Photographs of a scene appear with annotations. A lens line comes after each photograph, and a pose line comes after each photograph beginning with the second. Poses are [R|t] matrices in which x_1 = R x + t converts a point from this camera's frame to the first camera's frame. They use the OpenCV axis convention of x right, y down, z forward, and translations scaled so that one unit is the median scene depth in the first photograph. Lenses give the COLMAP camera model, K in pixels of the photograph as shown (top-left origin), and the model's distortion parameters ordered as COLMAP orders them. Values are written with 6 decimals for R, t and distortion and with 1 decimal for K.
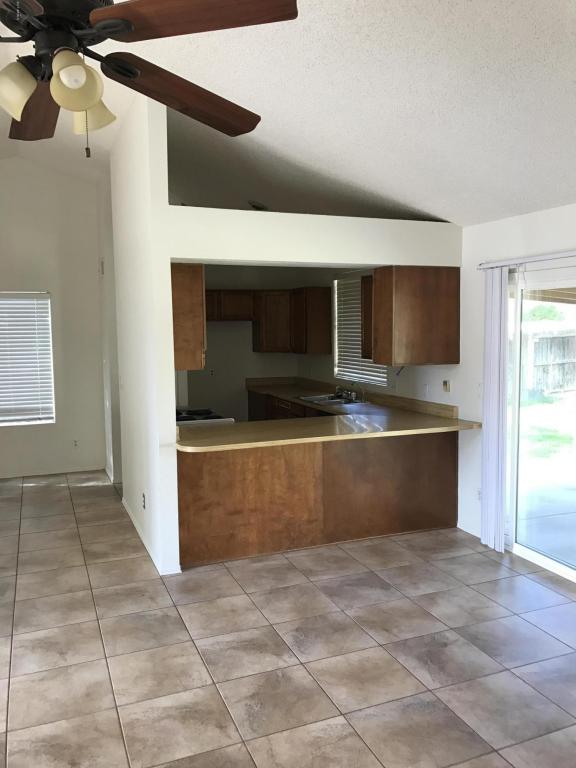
lens RADIAL K [[638.5, 0, 290.3], [0, 638.5, 377.6], [0, 0, 1]] dist [0.012761, -0.001689]
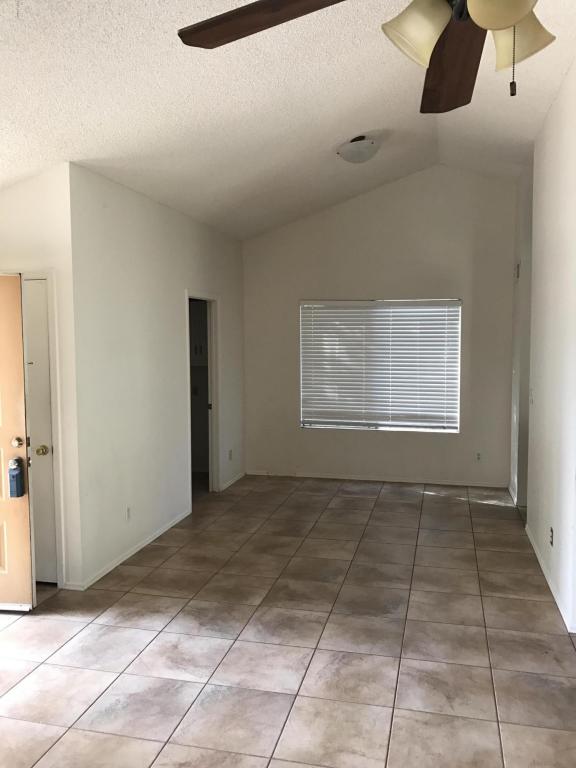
lens RADIAL K [[638.5, 0, 292.8], [0, 638.5, 382.6], [0, 0, 1]] dist [0.012761, -0.001689]
pose [[0.816201, 0.050981, -0.575514, -0.030597], [-0.054257, 0.998461, 0.011498, -0.005644], [0.575215, 0.021841, 0.817711, 0.097531]]
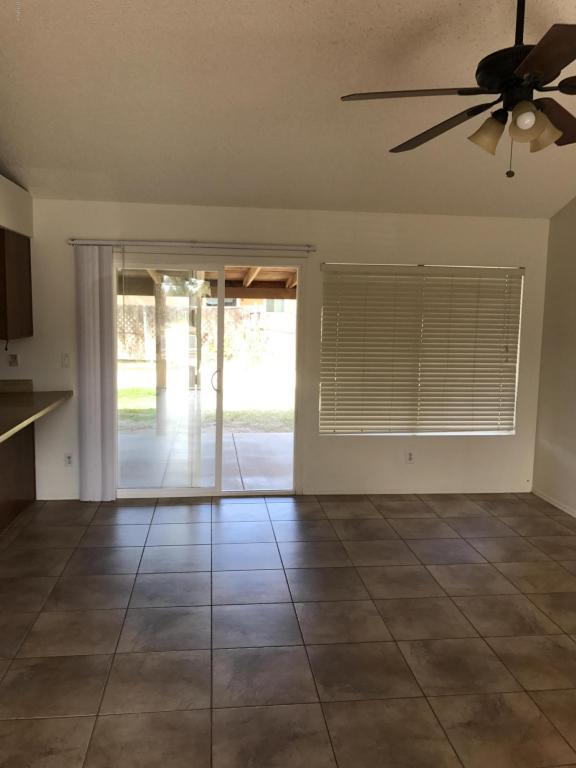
lens RADIAL K [[638.5, 0, 290.9], [0, 638.5, 388.2], [0, 0, 1]] dist [0.012761, -0.001689]
pose [[0.256994, -0.107318, 0.960436, -0.676872], [0.058929, 0.993706, 0.095268, -0.014187], [-0.964615, 0.032114, 0.261700, 0.401105]]
